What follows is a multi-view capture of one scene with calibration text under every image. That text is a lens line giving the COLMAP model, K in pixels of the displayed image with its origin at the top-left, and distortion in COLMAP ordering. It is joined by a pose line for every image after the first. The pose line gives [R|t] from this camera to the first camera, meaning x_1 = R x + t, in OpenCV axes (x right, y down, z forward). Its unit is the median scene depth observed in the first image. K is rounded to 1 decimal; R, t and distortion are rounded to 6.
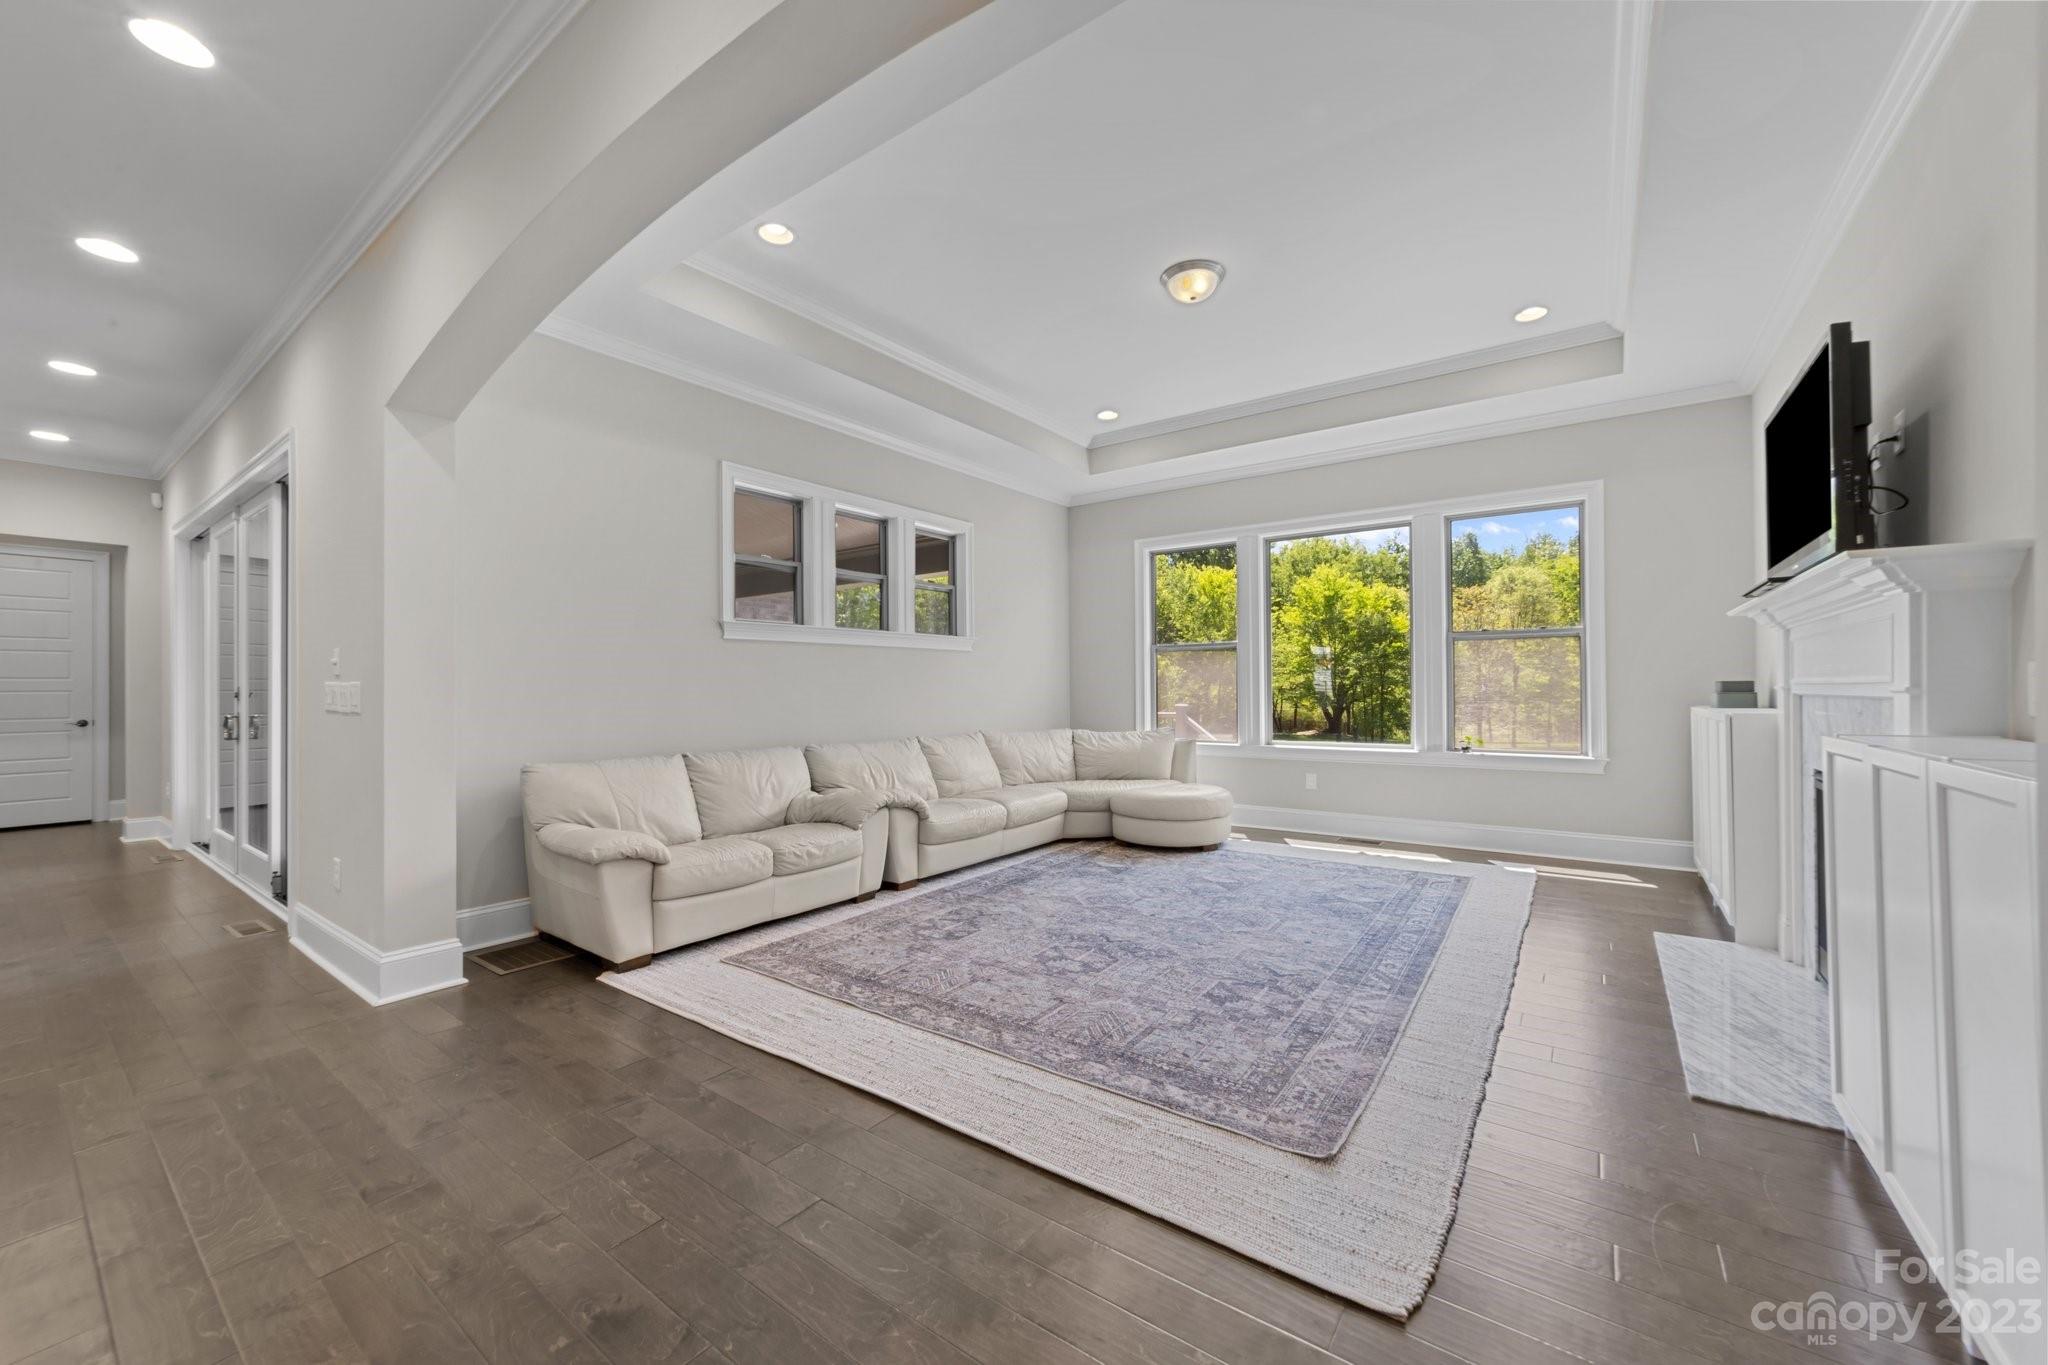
lens RADIAL K [[783.9, 0, 1015.6], [0, 783.9, 678.2], [0, 0, 1]] dist [-0.015008, 0.000113]
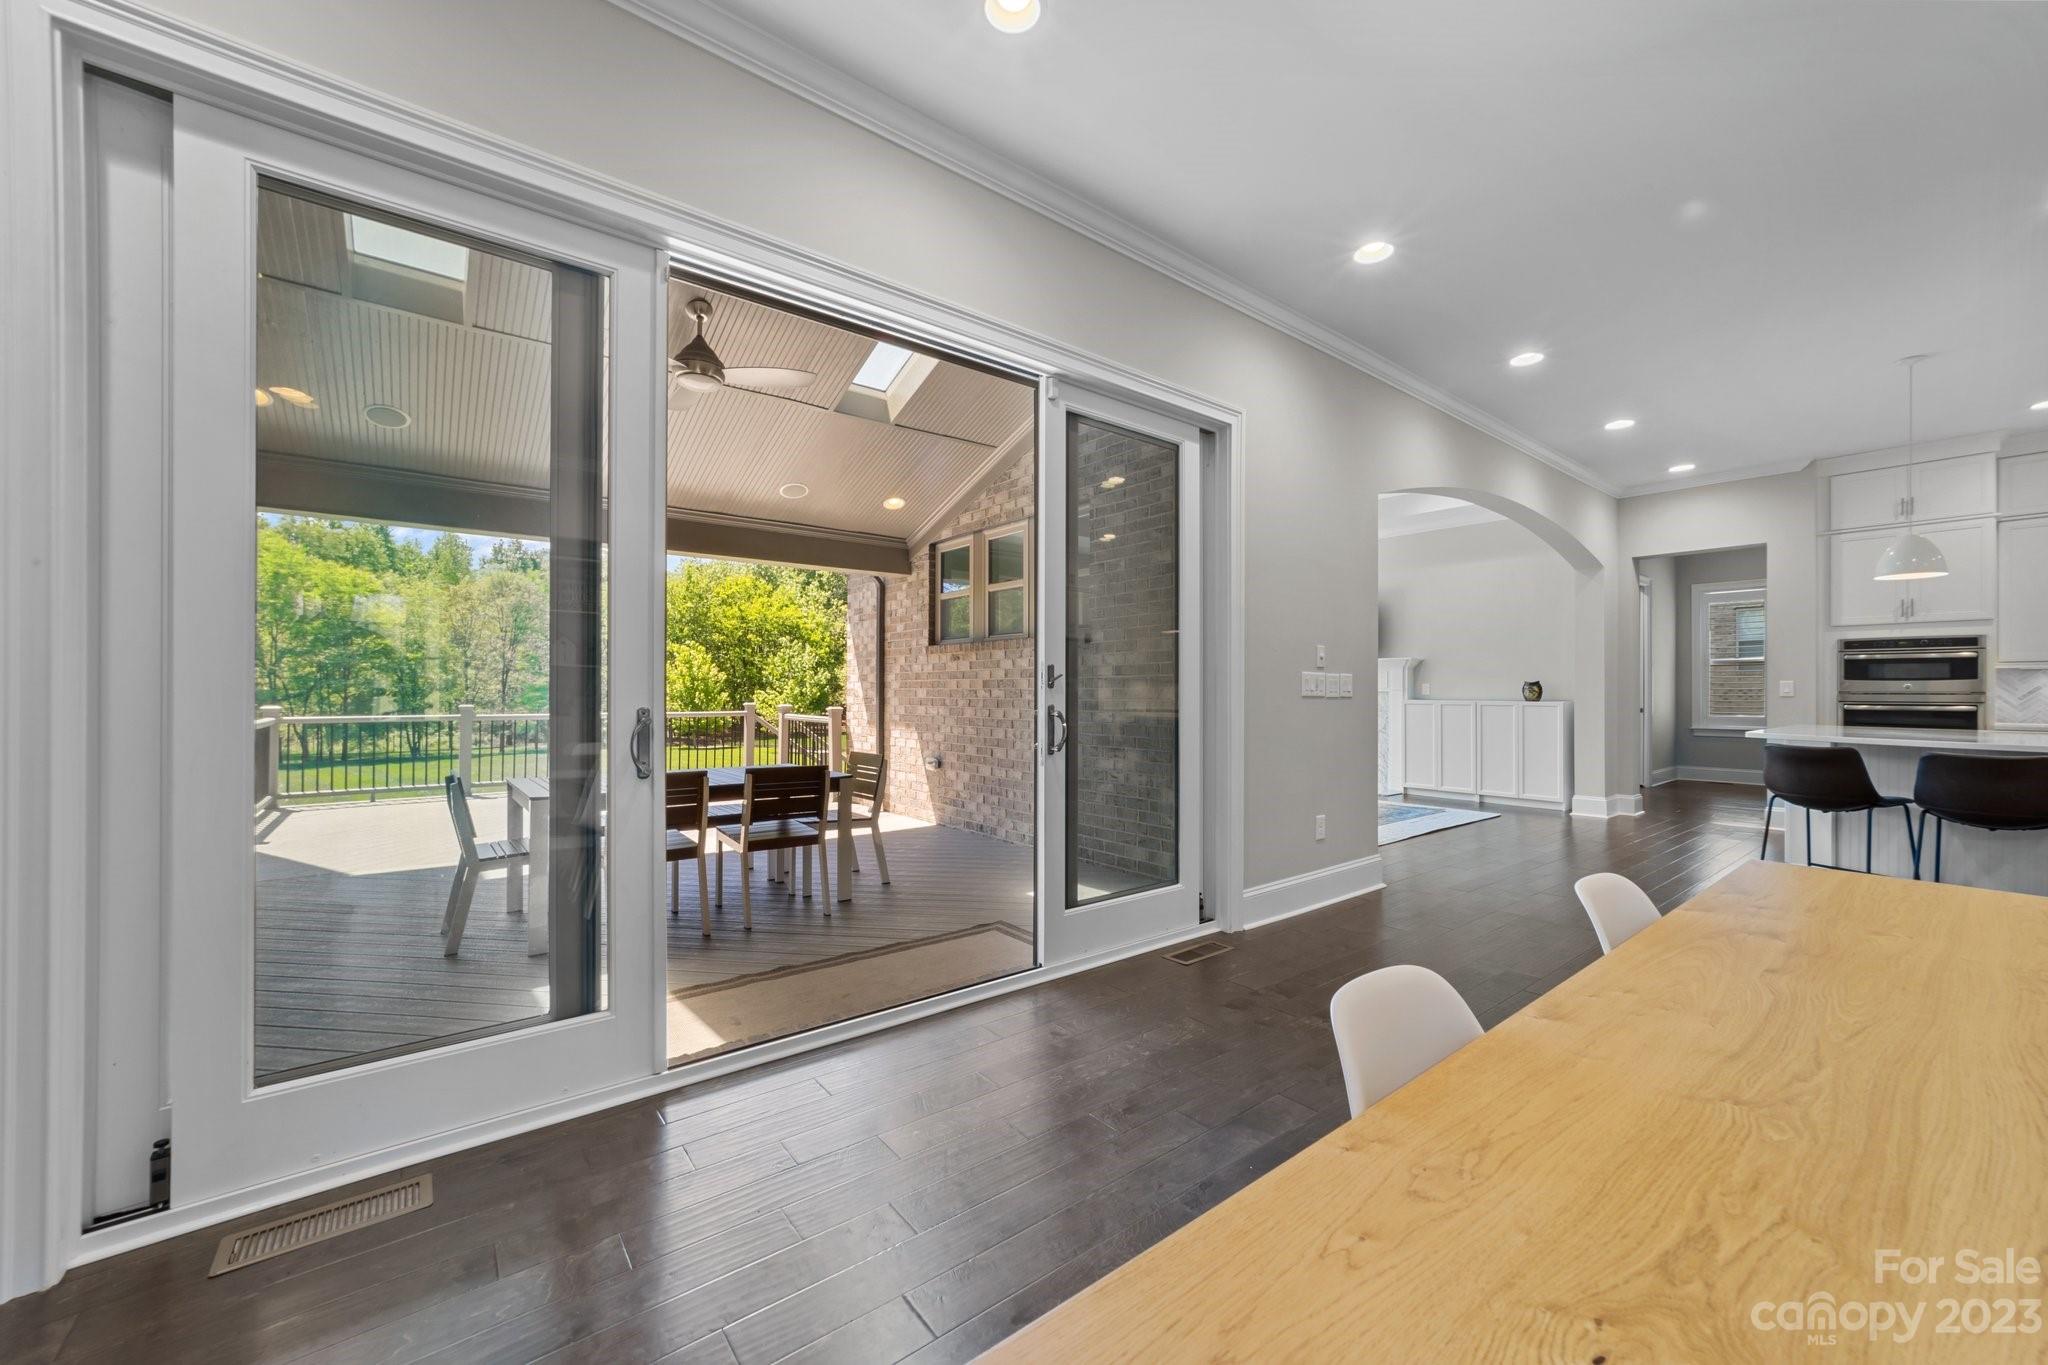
lens RADIAL K [[799.2, 0, 1025.2], [0, 799.2, 689.1], [0, 0, 1]] dist [-0.004674, 0.000156]
pose [[0.254956, 0.011625, 0.966883, -1.970686], [-0.017641, 0.999817, -0.007369, 0.045465], [-0.966792, -0.015178, 0.255114, 1.002939]]
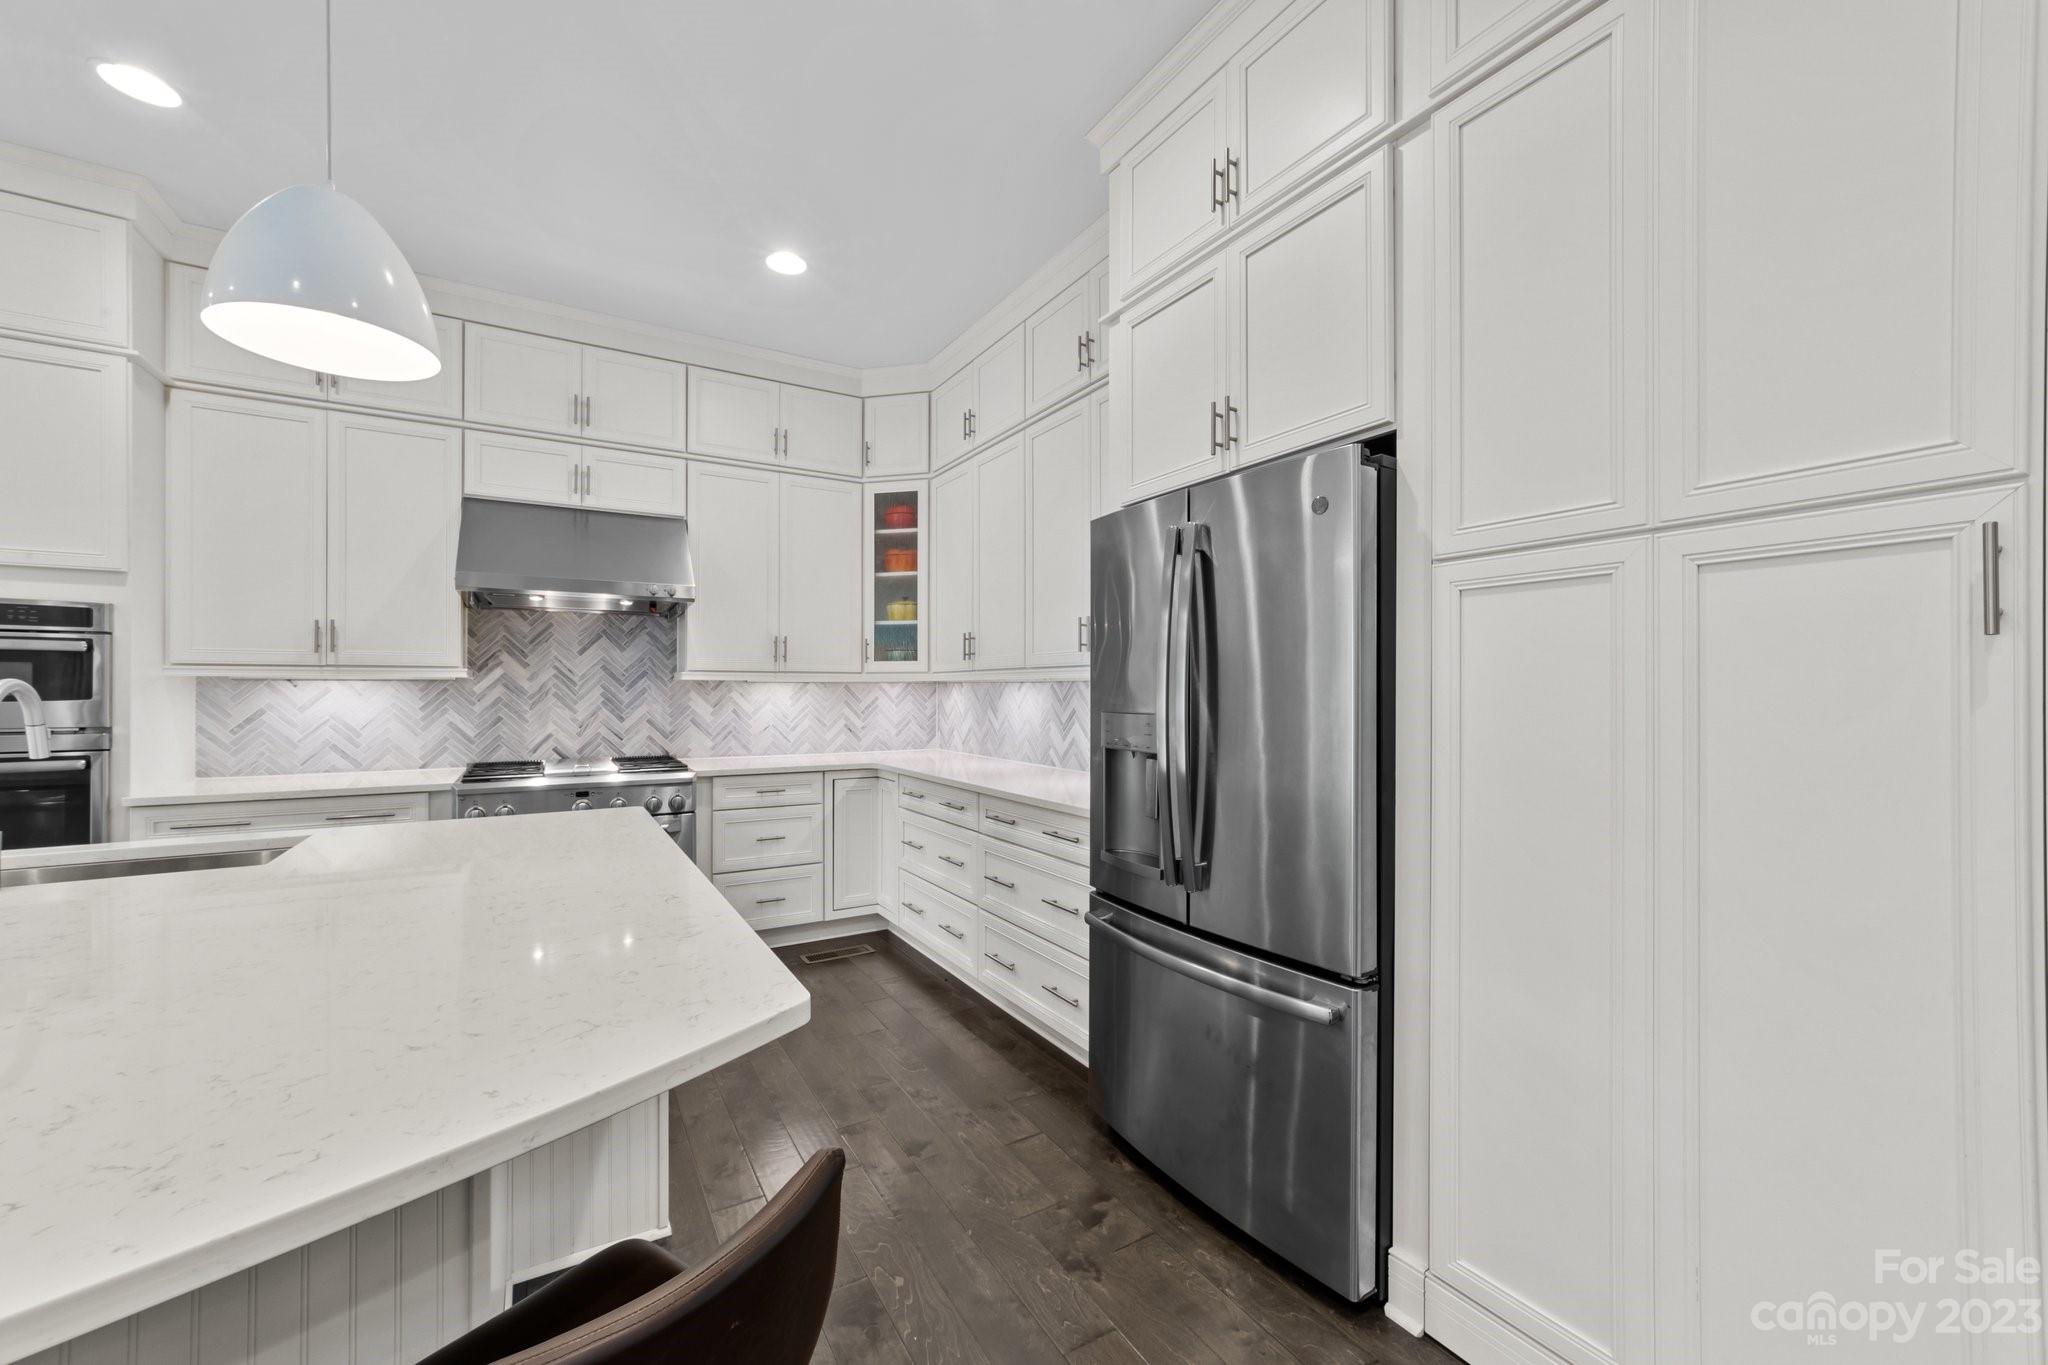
lens RADIAL K [[799.2, 0, 1025.2], [0, 799.2, 689.1], [0, 0, 1]] dist [-0.004674, 0.000156]
pose [[-0.917207, 0.006641, 0.398357, -1.062735], [0.000126, 0.999866, -0.016378, -0.014532], [-0.398412, -0.014972, -0.917084, -0.054949]]
